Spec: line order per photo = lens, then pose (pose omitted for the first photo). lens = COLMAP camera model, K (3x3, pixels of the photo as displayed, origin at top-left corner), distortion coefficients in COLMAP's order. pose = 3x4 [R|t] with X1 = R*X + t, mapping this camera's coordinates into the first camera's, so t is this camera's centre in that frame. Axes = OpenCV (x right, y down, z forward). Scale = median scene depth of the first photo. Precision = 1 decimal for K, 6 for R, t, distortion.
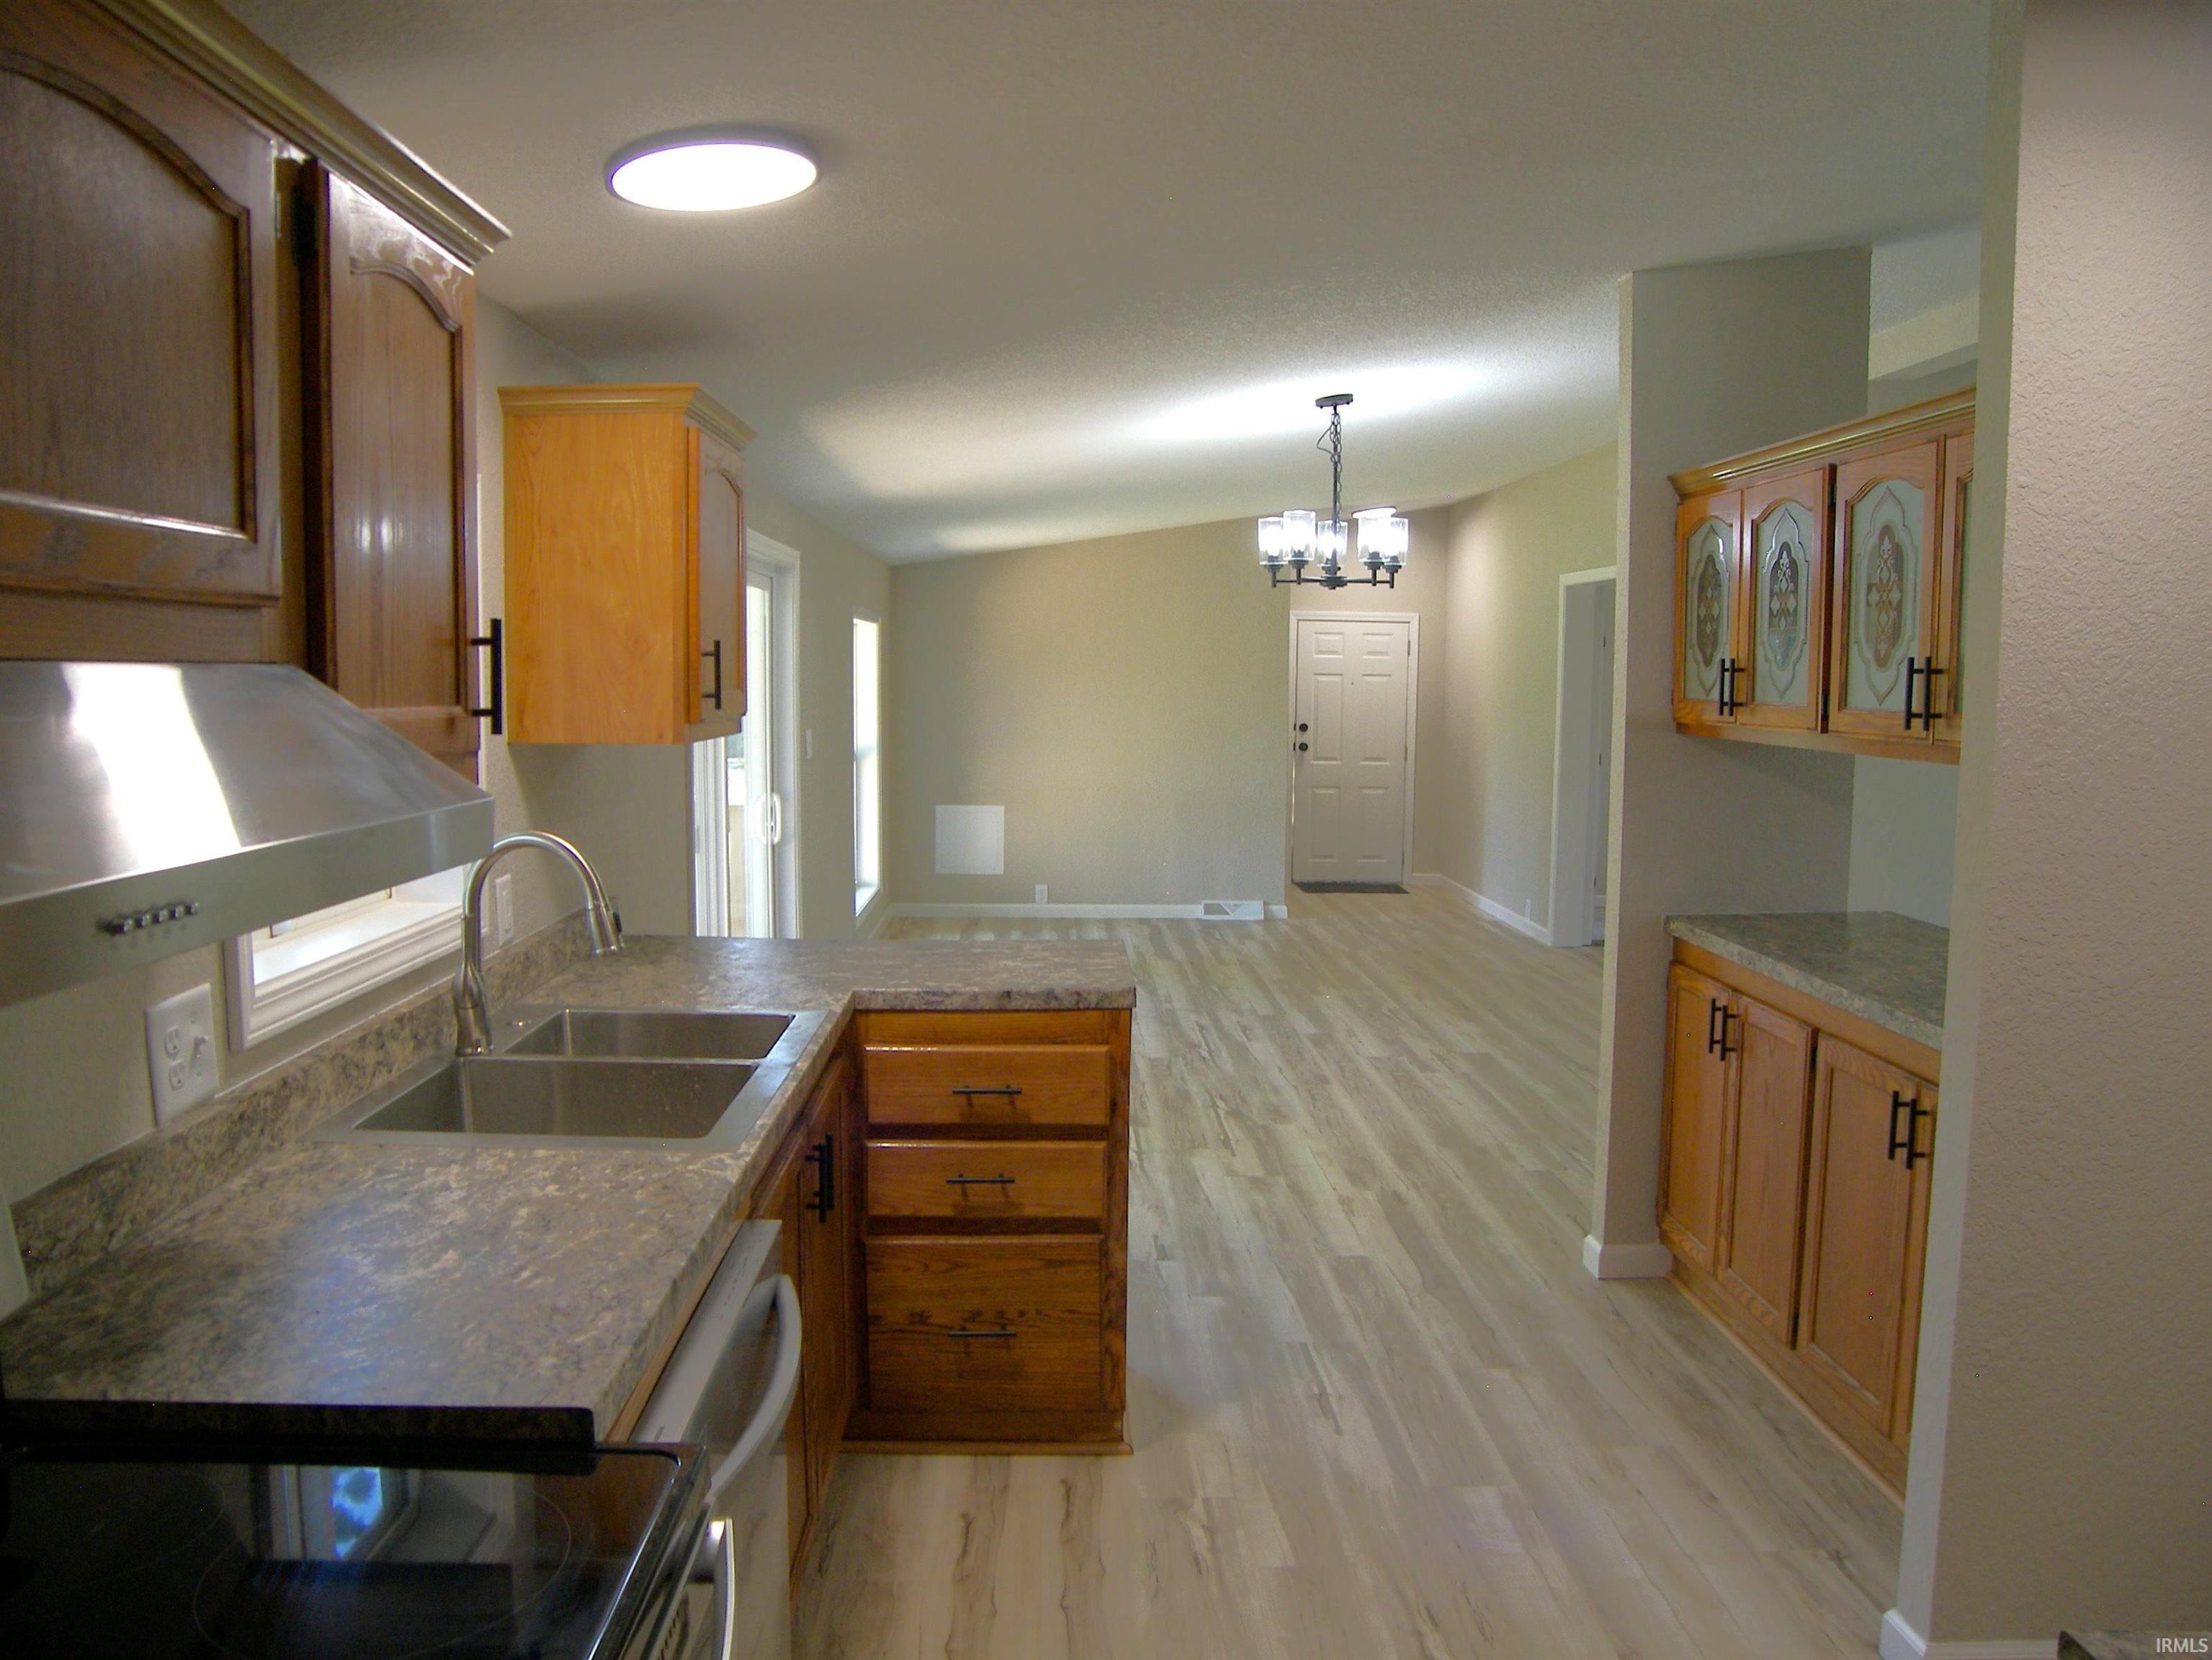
lens RADIAL K [[1598.4, 0, 1106.0], [0, 1598.4, 830.0], [0, 0, 1]] dist [-0.150148, 0.113153]
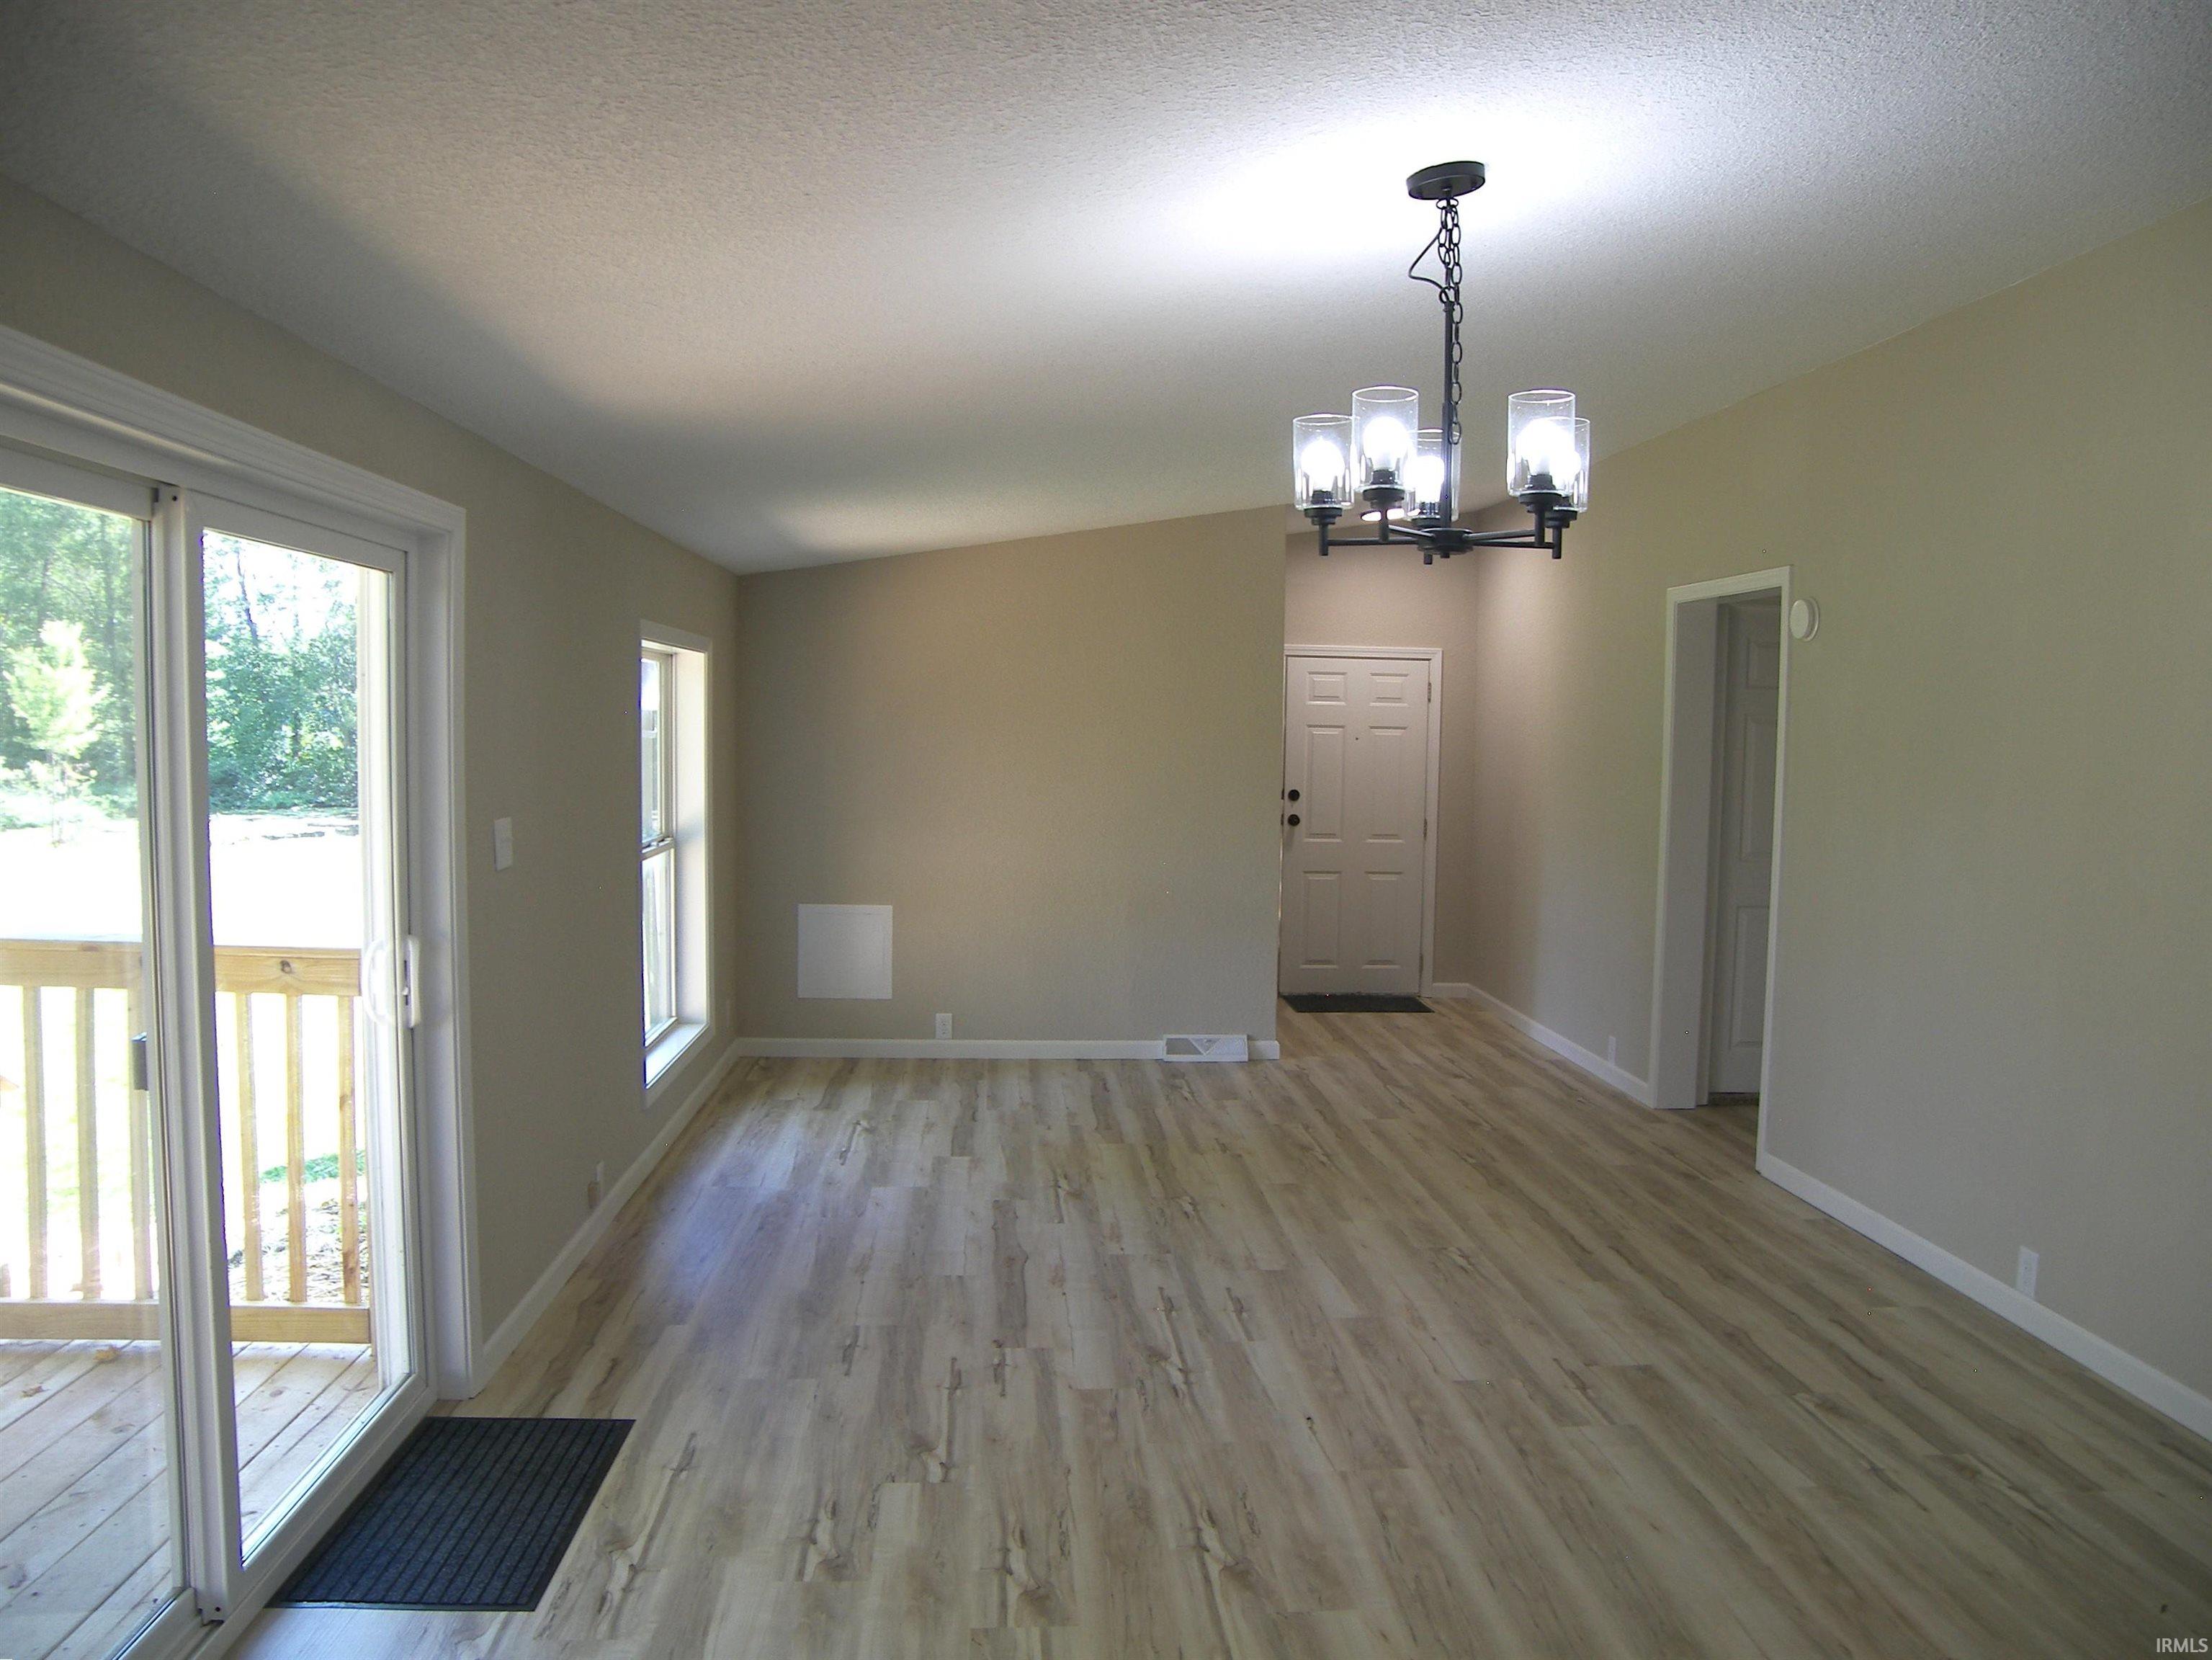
lens RADIAL K [[1598.4, 0, 1106.0], [0, 1598.4, 830.0], [0, 0, 1]] dist [-0.150148, 0.113153]
pose [[0.999564, 0.002721, 0.029399, 0.015039], [-0.001799, 0.999507, -0.031358, -0.033363], [-0.029470, 0.031291, 0.999076, 0.335941]]
